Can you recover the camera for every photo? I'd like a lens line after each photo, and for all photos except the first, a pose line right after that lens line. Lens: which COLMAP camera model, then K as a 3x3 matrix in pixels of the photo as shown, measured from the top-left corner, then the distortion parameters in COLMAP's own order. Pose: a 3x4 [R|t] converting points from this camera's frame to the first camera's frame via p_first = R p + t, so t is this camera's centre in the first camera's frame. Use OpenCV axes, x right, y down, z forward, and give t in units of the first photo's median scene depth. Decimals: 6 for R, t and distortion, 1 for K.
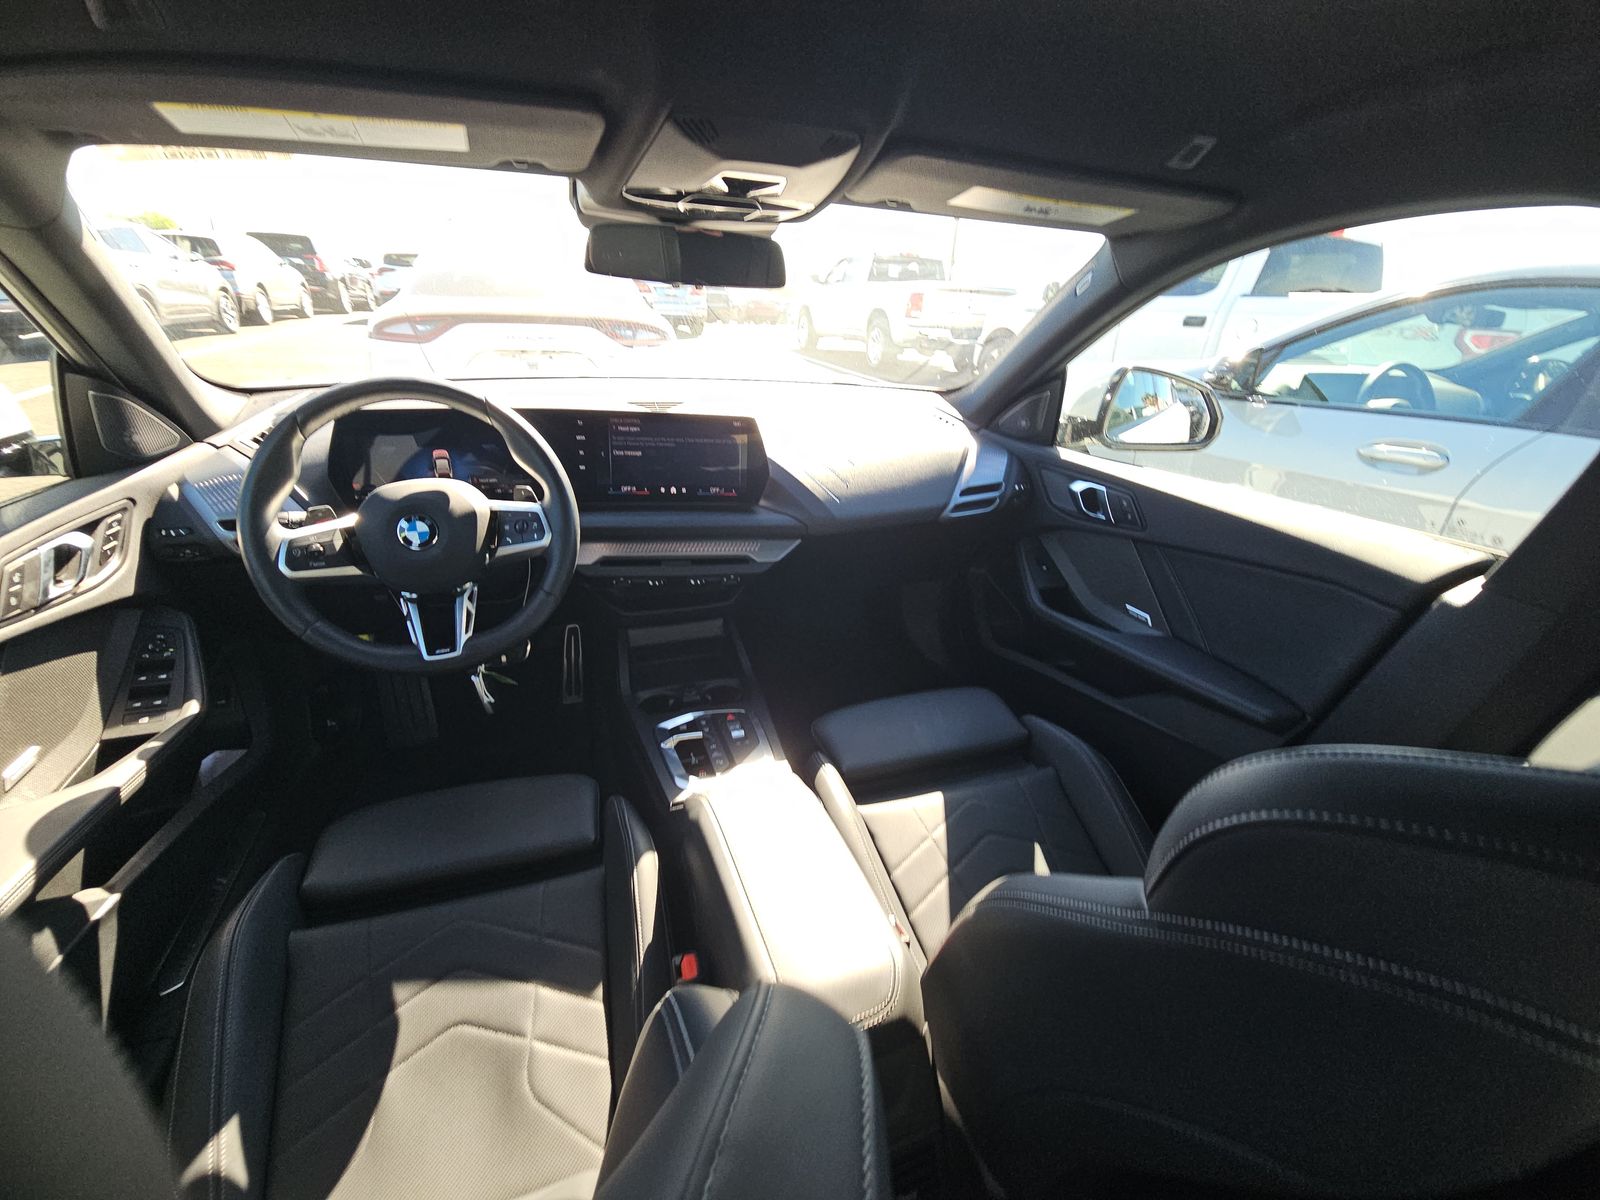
lens RADIAL K [[650.1, 0, 799.8], [0, 650.1, 625.0], [0, 0, 1]] dist [0.000804, -0.000014]
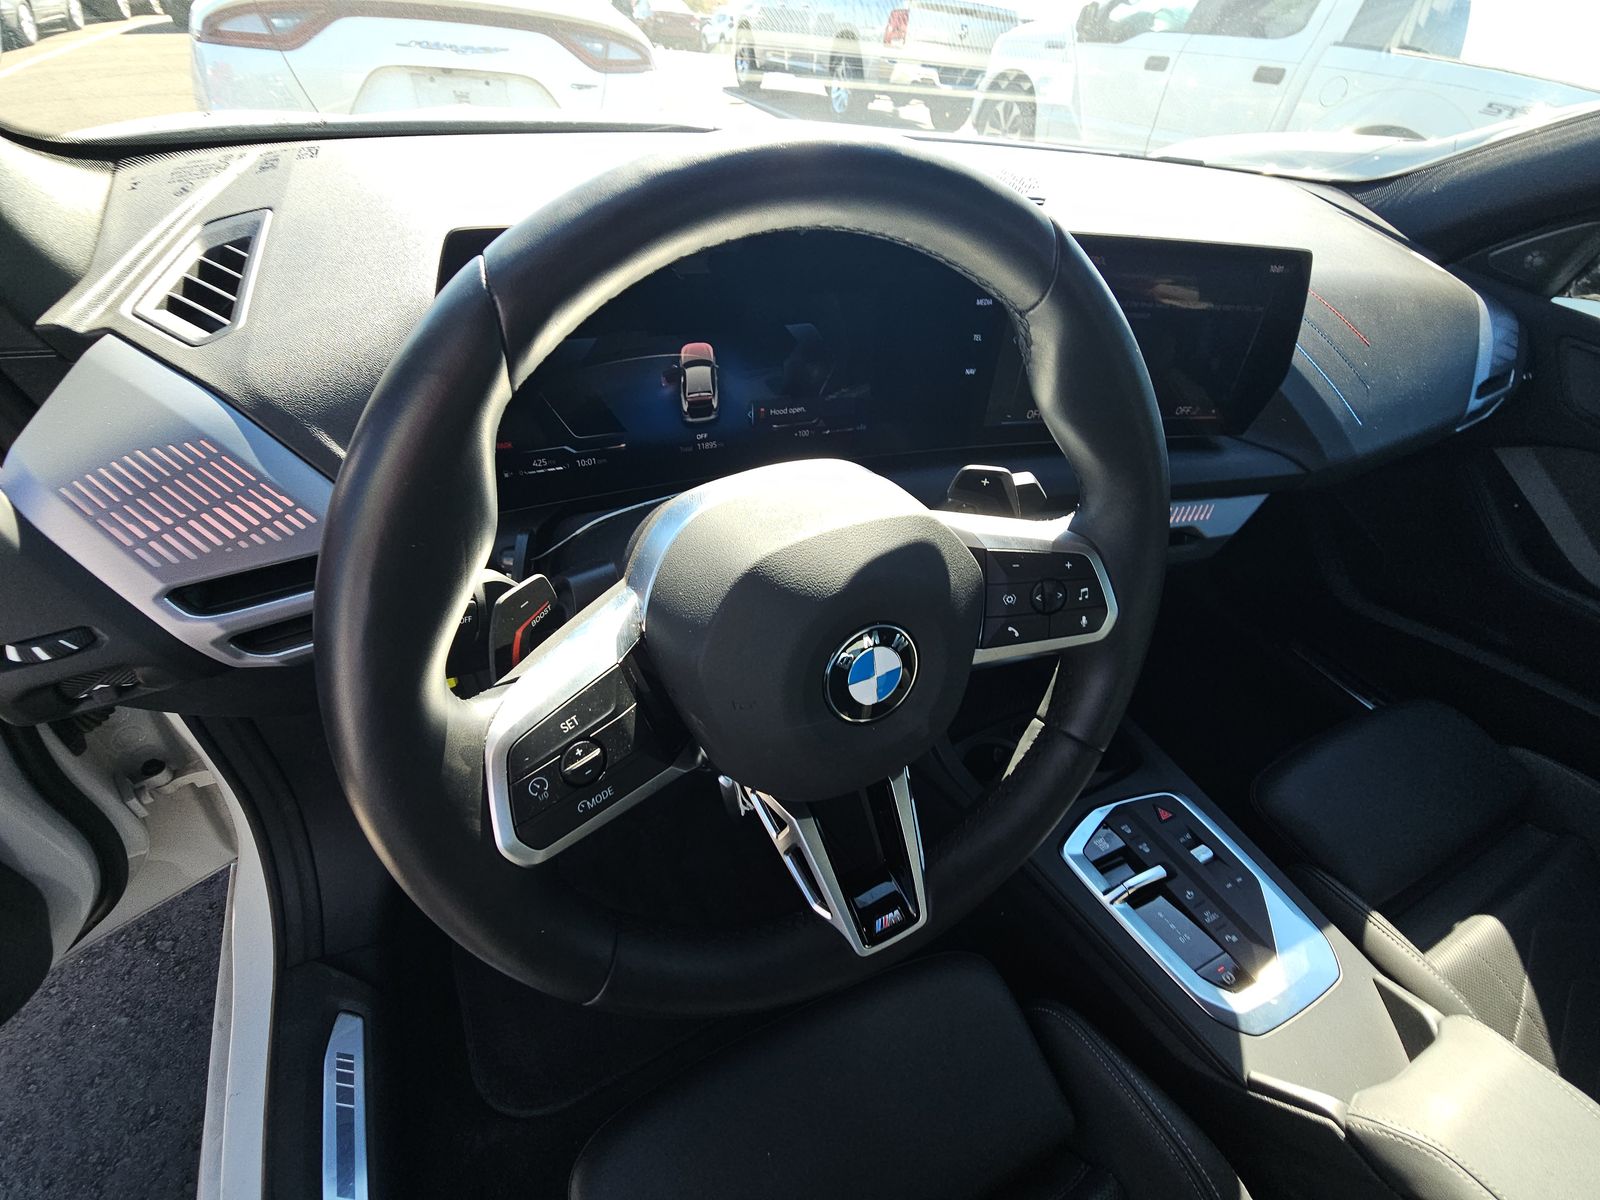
lens RADIAL K [[655.1, 0, 803.3], [0, 655.1, 610.3], [0, 0, 1]] dist [0.002023, -0.006815]
pose [[0.992680, -0.039054, 0.114282, -0.470582], [0.006910, 0.963090, 0.269091, -0.189904], [-0.120573, -0.266332, 0.956310, 0.491947]]
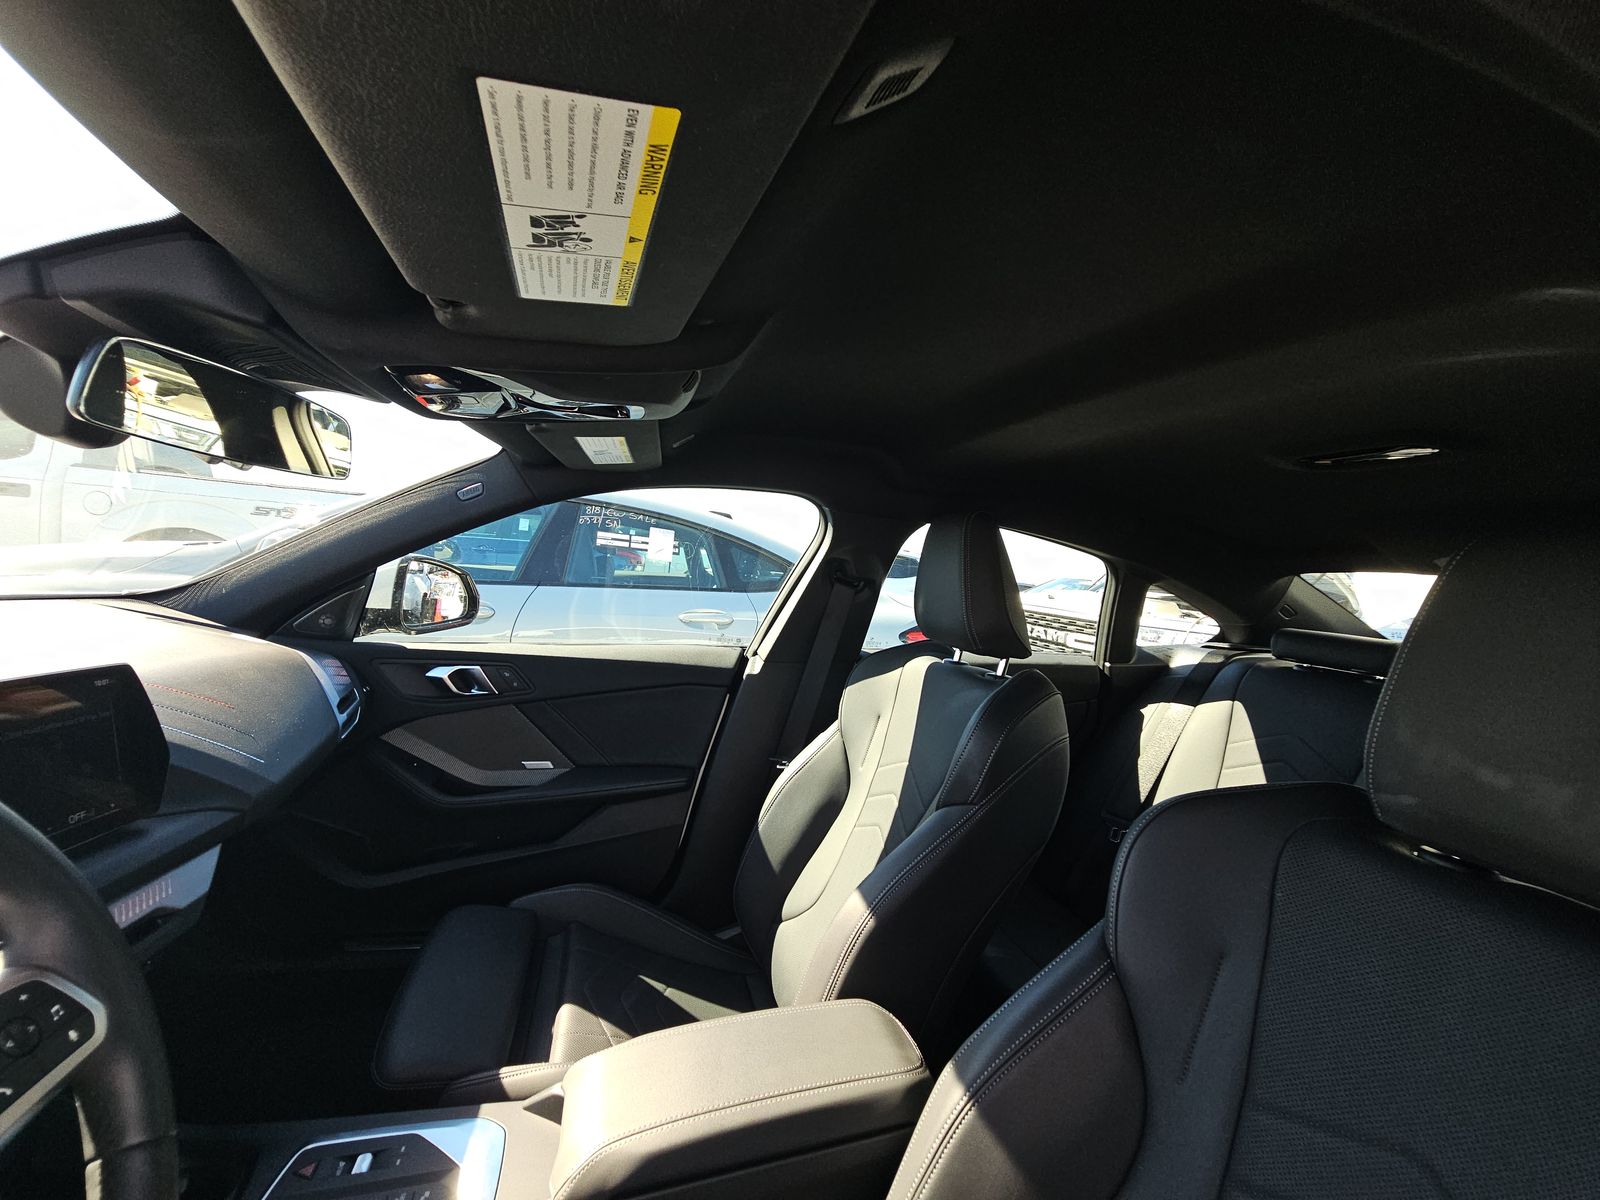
lens RADIAL K [[647.4, 0, 800.0], [0, 647.4, 600.0], [0, 0, 1]] dist [0.000776, -0.009156]
pose [[0.067146, -0.090245, 0.993654, -0.553133], [0.359370, 0.931245, 0.060292, -0.186219], [-0.930776, 0.353041, 0.094961, 0.356938]]
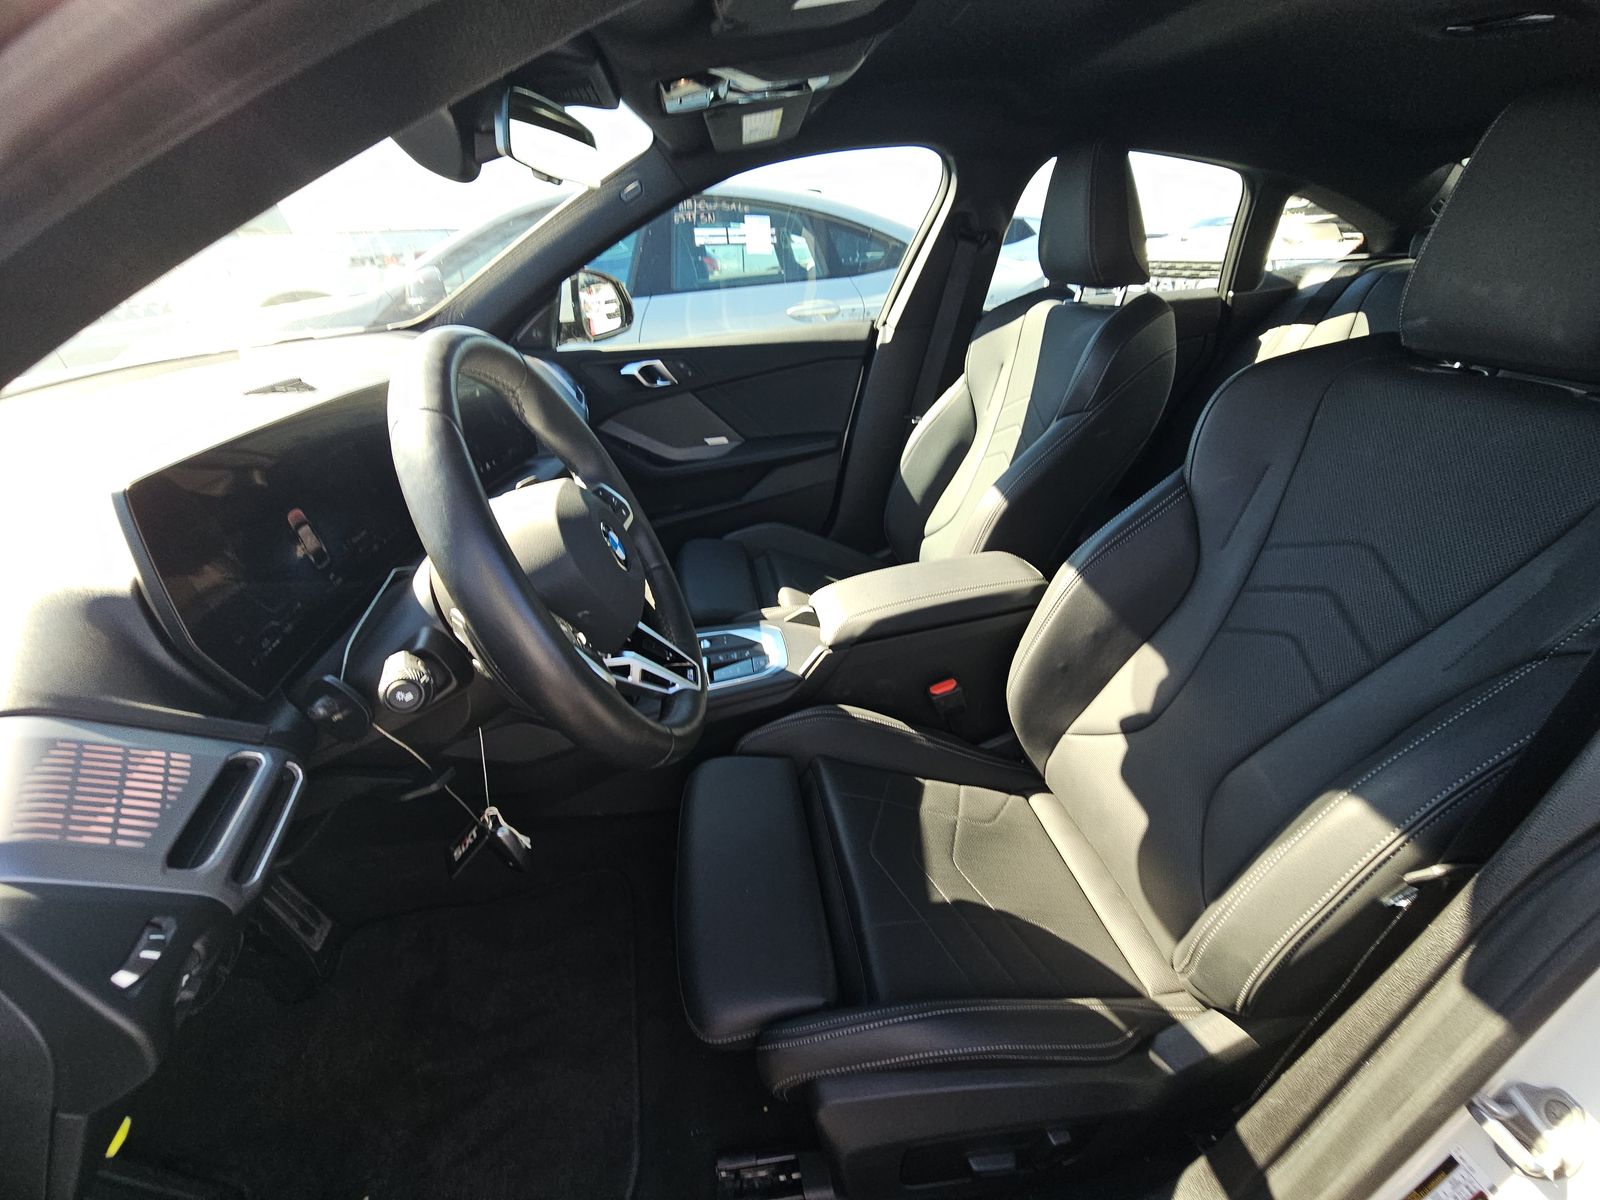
lens RADIAL K [[644.6, 0, 801.0], [0, 644.6, 593.4], [0, 0, 1]] dist [0.011987, -0.009221]
pose [[0.173440, -0.502194, 0.847183, -0.823948], [0.473758, 0.796694, 0.375275, -0.190138], [-0.863407, 0.336272, 0.376097, 0.421167]]
